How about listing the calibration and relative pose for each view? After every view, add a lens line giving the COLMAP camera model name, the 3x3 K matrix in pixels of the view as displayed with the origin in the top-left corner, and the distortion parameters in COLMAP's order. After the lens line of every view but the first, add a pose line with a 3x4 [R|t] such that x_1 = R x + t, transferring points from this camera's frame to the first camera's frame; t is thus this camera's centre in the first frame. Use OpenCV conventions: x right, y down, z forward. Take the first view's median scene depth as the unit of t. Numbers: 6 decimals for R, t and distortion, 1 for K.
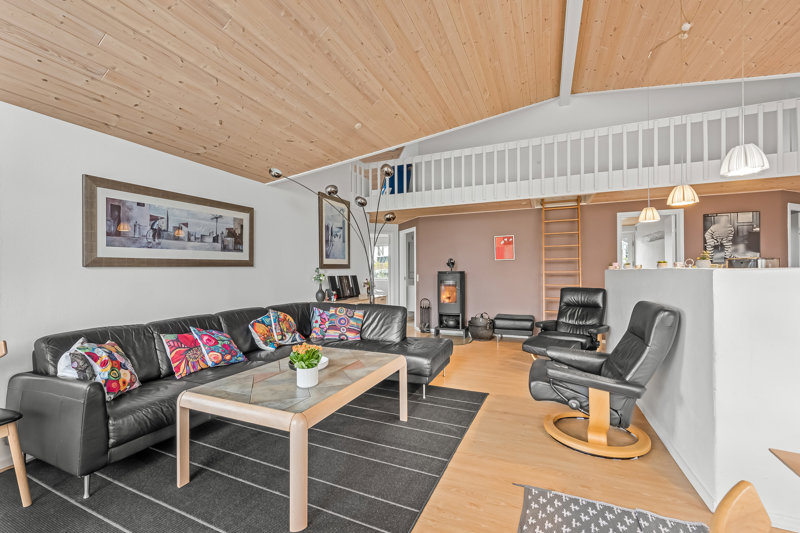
lens RADIAL K [[338.4, 0, 396.2], [0, 338.4, 272.9], [0, 0, 1]] dist [-0.015314, -0.000134]
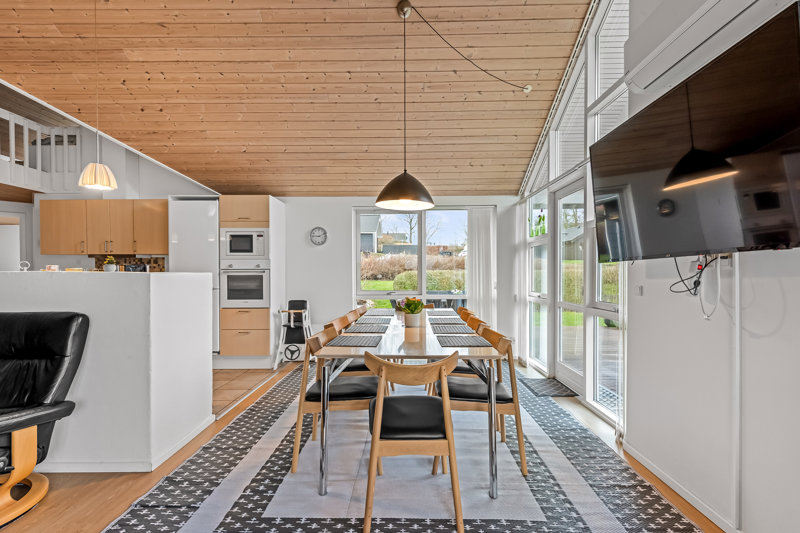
lens RADIAL K [[380.8, 0, 399.3], [0, 380.8, 274.9], [0, 0, 1]] dist [0.011976, -0.001325]
pose [[-0.393494, -0.000221, 0.919327, -0.258746], [0.005813, 0.999979, 0.002728, -0.002845], [-0.919309, 0.006417, -0.393485, 0.253369]]
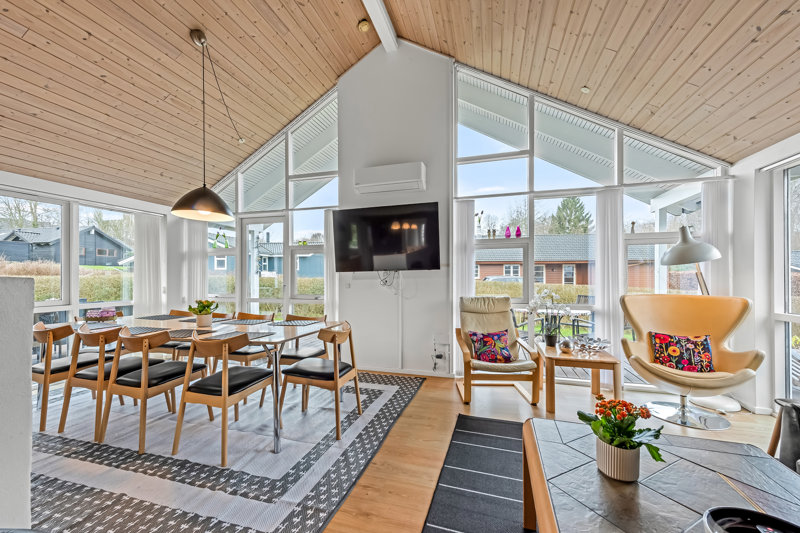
lens RADIAL K [[313.3, 0, 402.6], [0, 313.3, 270.3], [0, 0, 1]] dist [0.011923, -0.000509]
pose [[-0.991312, 0.002385, -0.131510, 0.074006], [0.004672, 0.999843, -0.017086, -0.006076], [0.131449, -0.017552, -0.991168, 0.663289]]
